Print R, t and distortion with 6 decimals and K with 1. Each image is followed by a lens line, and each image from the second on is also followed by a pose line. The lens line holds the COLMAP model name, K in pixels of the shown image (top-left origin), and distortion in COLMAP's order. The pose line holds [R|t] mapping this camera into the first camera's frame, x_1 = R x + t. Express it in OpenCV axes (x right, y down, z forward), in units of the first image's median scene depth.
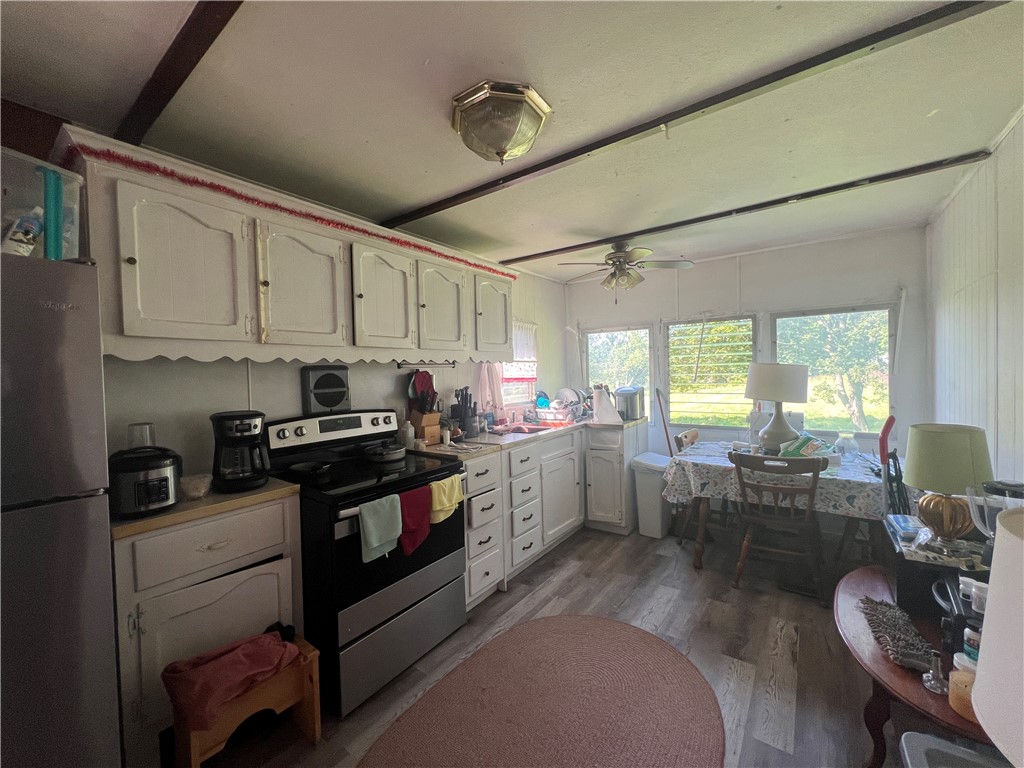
lens RADIAL K [[411.7, 0, 508.7], [0, 411.7, 383.3], [0, 0, 1]] dist [0.000778, 0.000092]
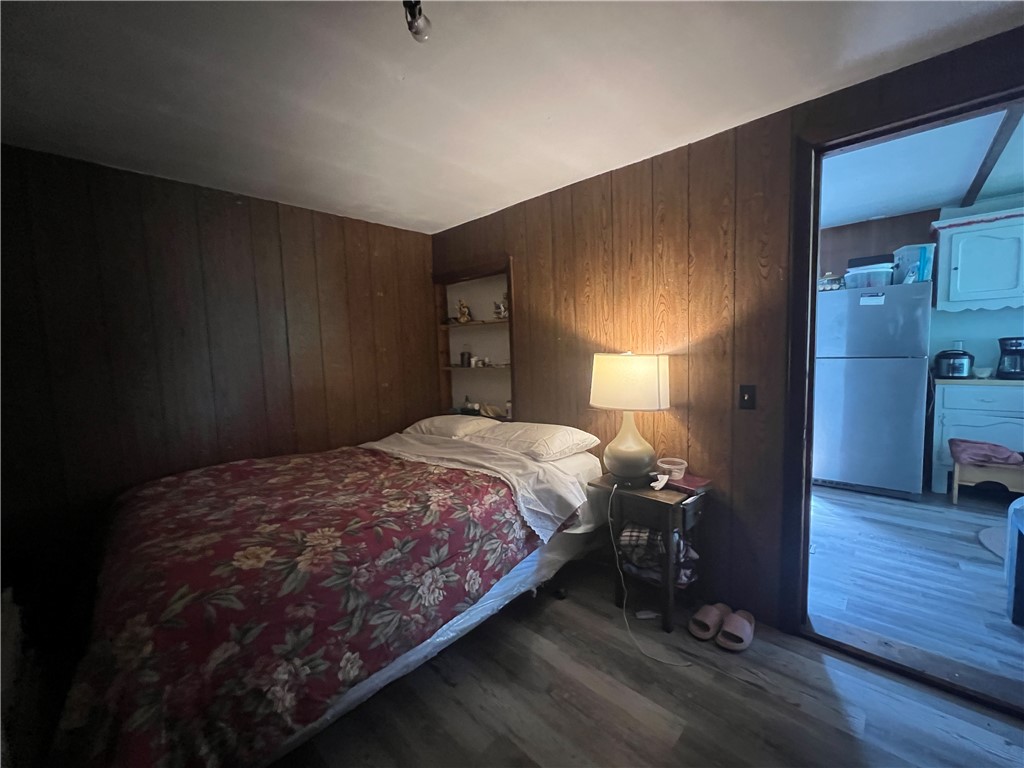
lens RADIAL K [[411.7, 0, 509.2], [0, 411.7, 380.3], [0, 0, 1]] dist [0.000778, 0.000092]
pose [[-0.122701, 0.114428, -0.985825, 1.728779], [0.021047, 0.993407, 0.112689, 0.014600], [0.992220, -0.006922, -0.124301, -1.197907]]
